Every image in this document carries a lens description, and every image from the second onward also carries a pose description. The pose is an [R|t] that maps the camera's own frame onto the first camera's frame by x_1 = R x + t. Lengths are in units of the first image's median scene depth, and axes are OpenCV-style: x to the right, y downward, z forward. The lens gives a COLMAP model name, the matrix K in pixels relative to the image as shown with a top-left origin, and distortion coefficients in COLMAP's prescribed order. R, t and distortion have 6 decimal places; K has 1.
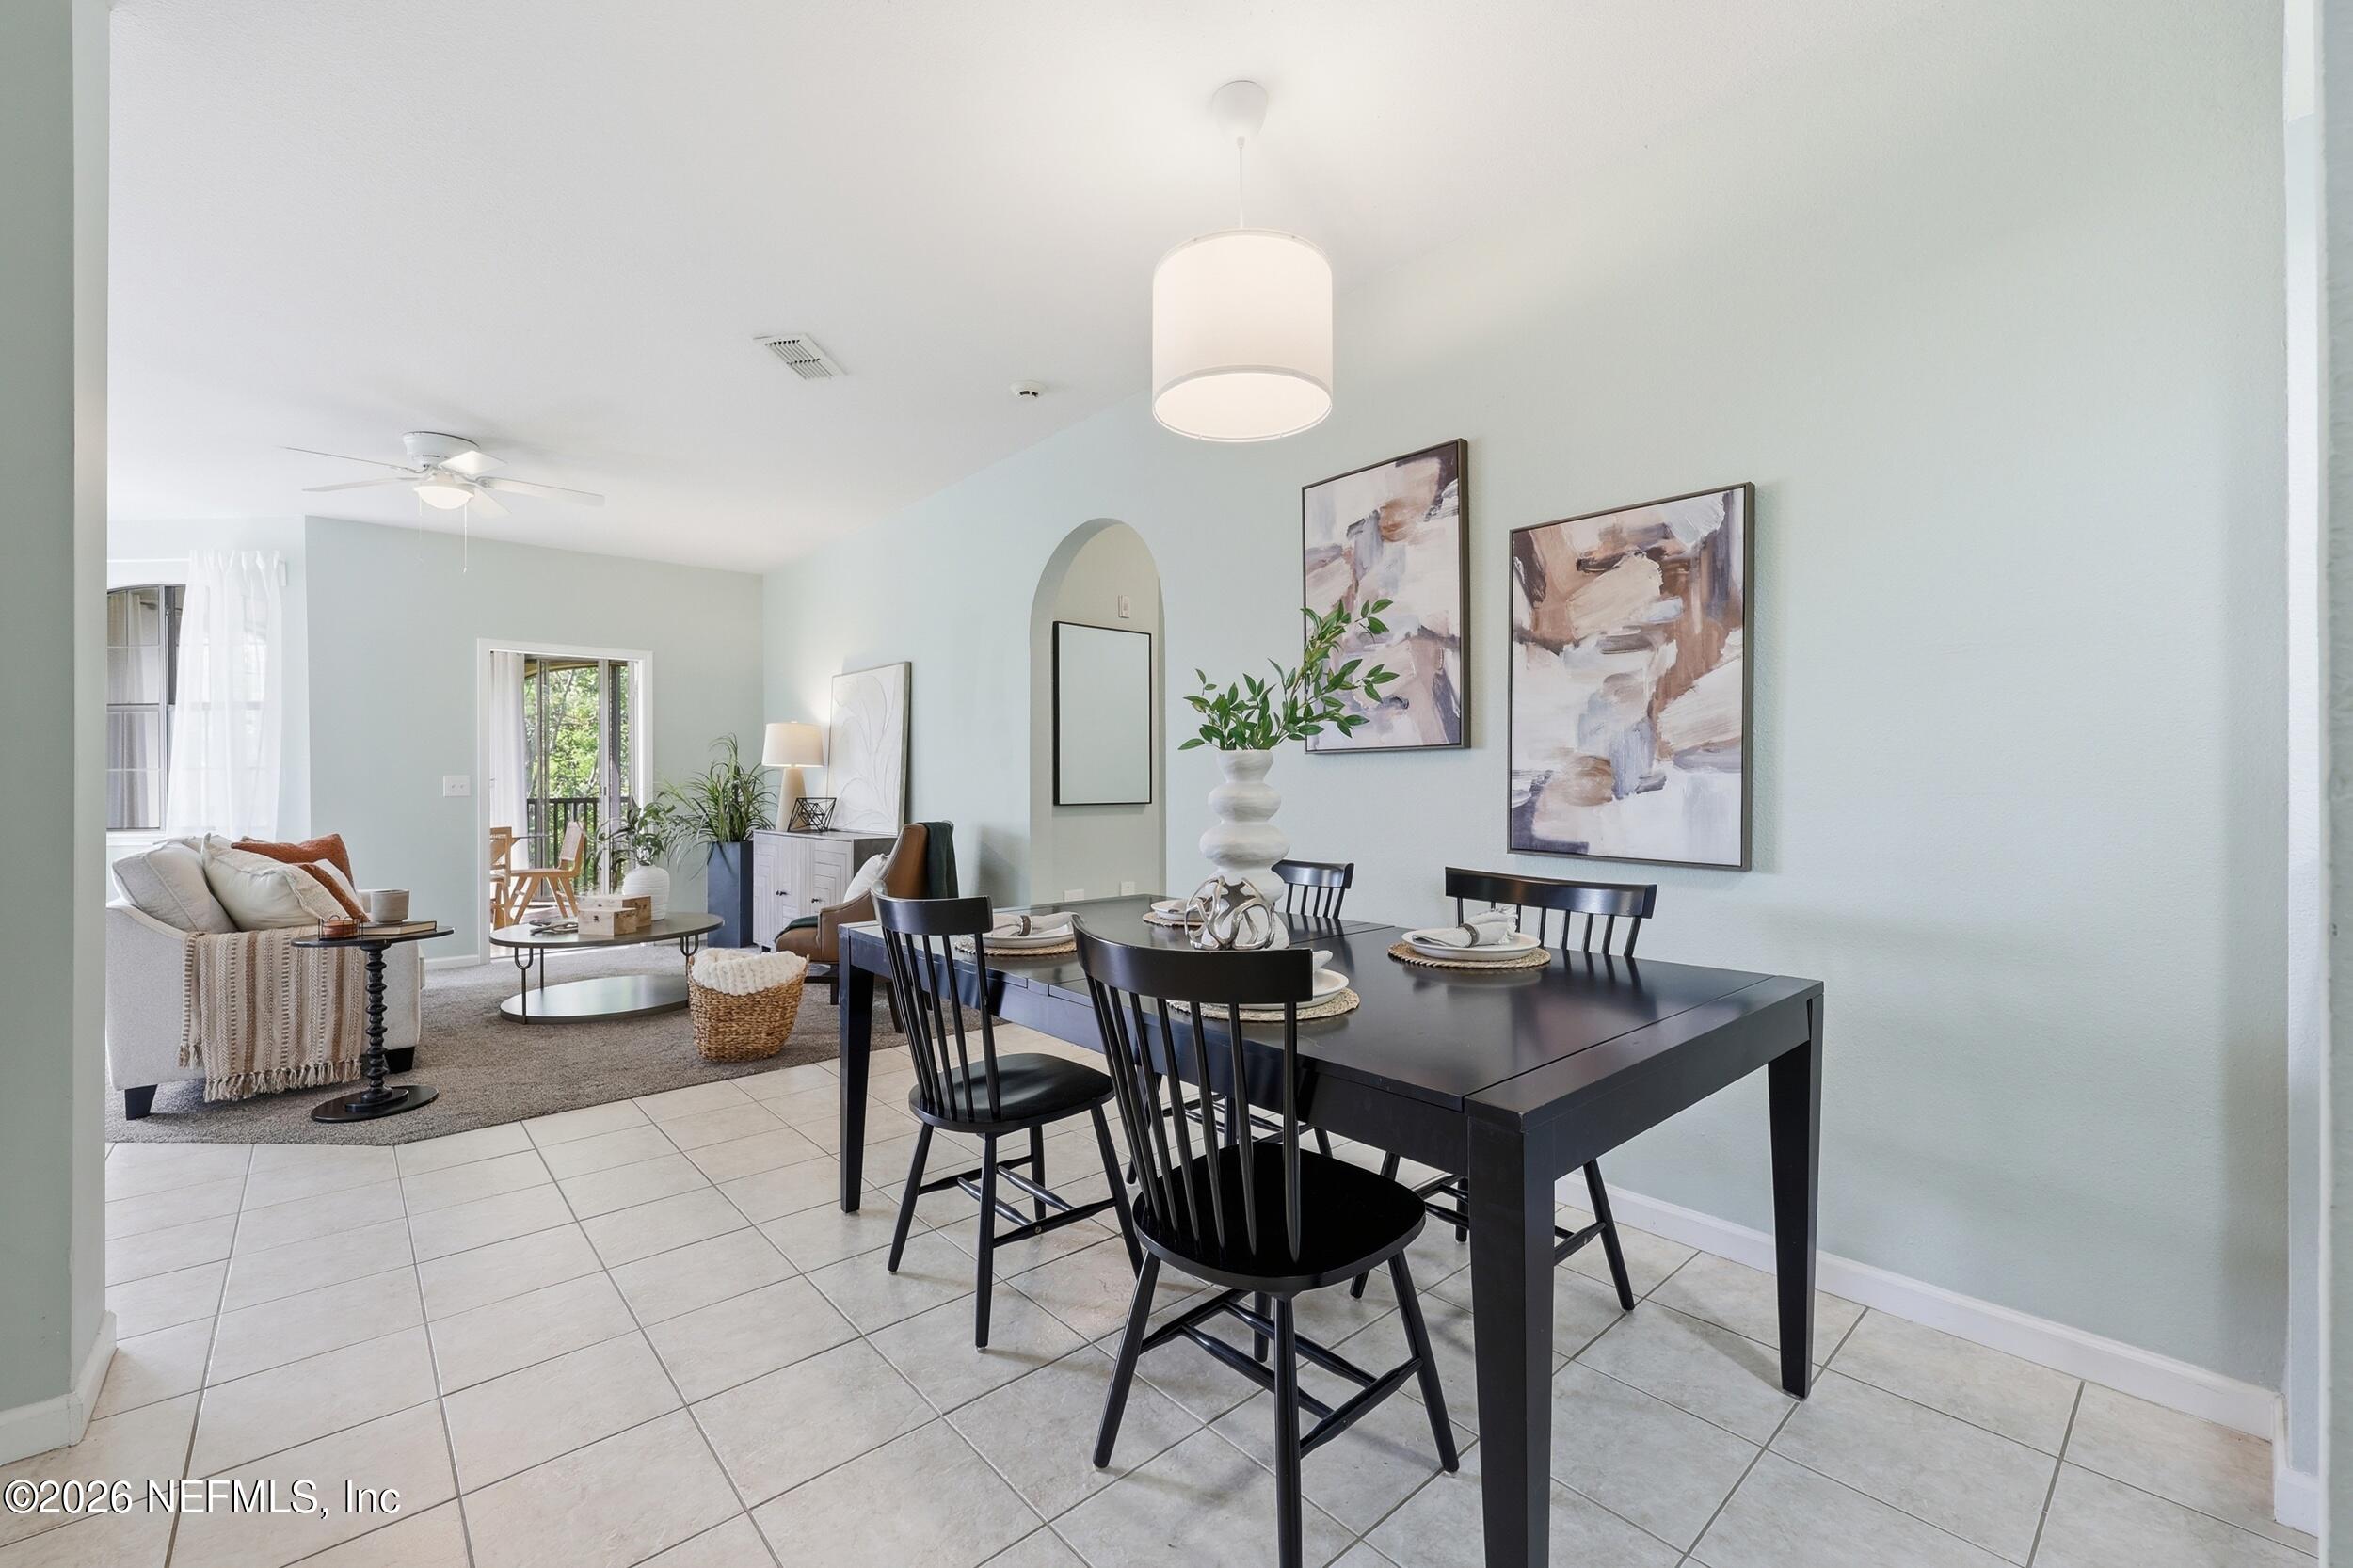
lens RADIAL K [[955.0, 0, 1171.6], [0, 955.0, 779.7], [0, 0, 1]] dist [-0.005205, 0.001439]
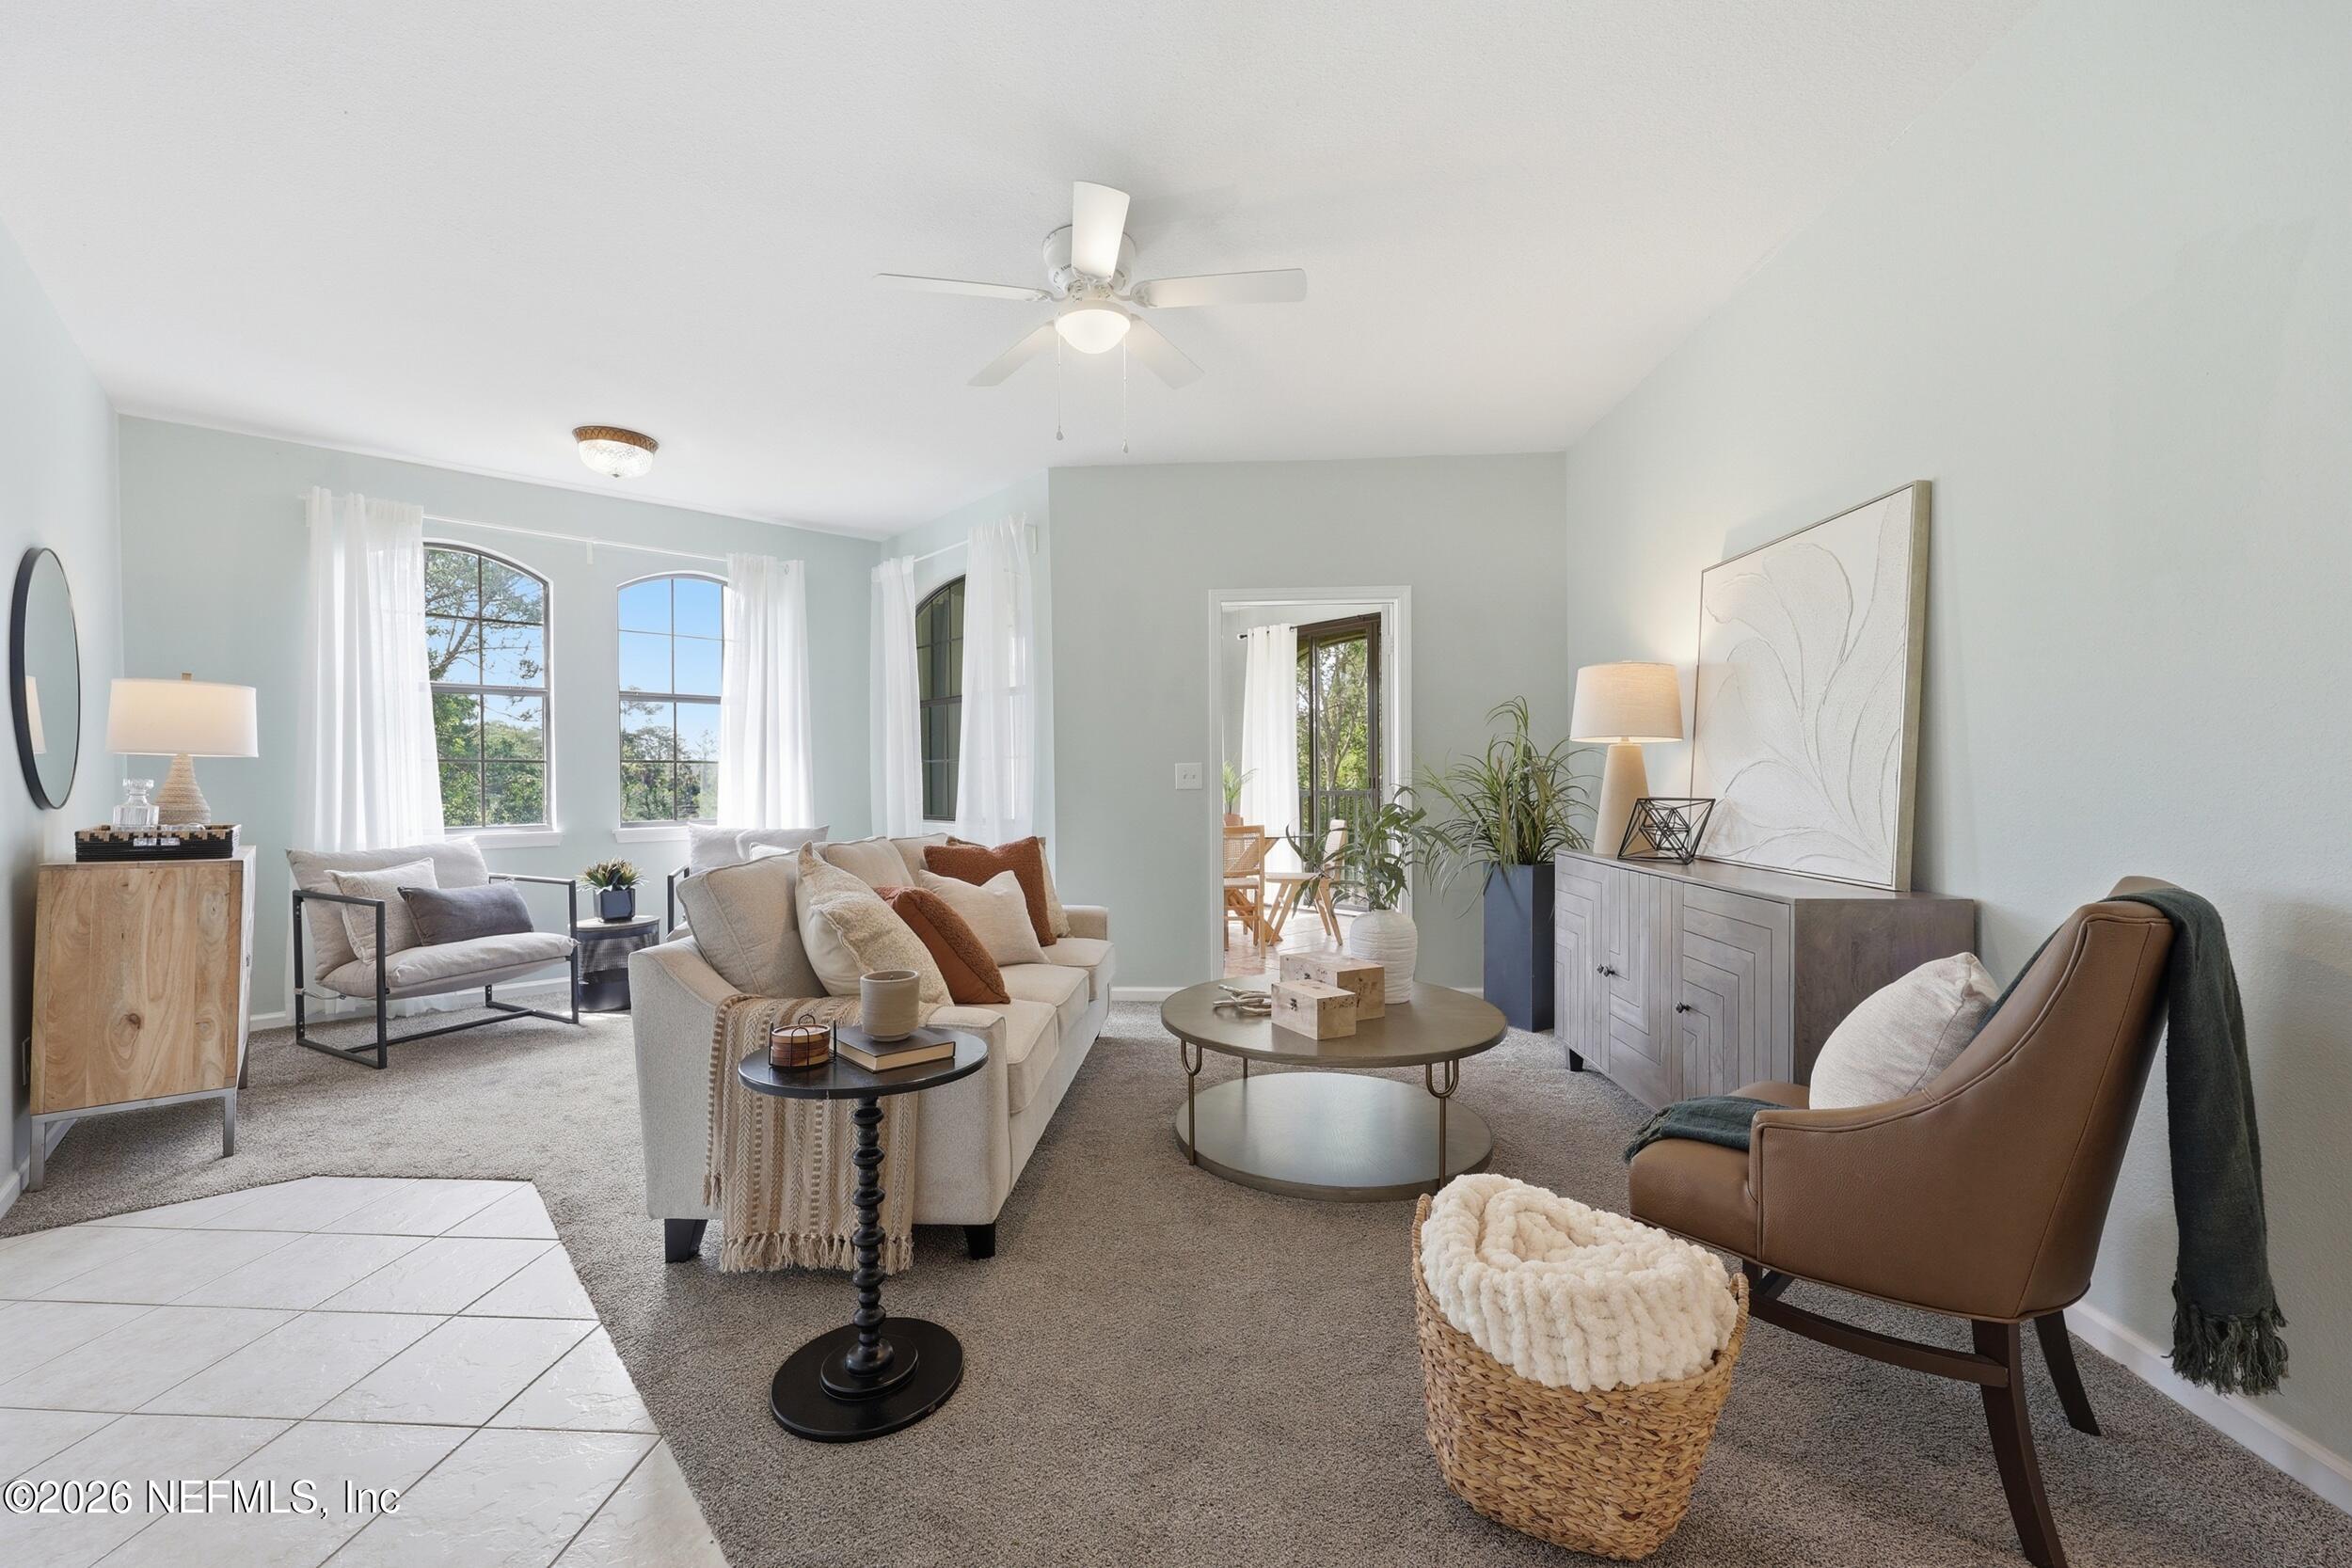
lens RADIAL K [[954.5, 0, 1169.9], [0, 954.5, 781.6], [0, 0, 1]] dist [-0.005205, 0.001439]
pose [[0.708971, 0.005812, -0.705213, -0.423830], [0.002948, 0.999933, 0.011205, 0.005510], [0.705231, -0.010024, 0.708907, 0.915729]]
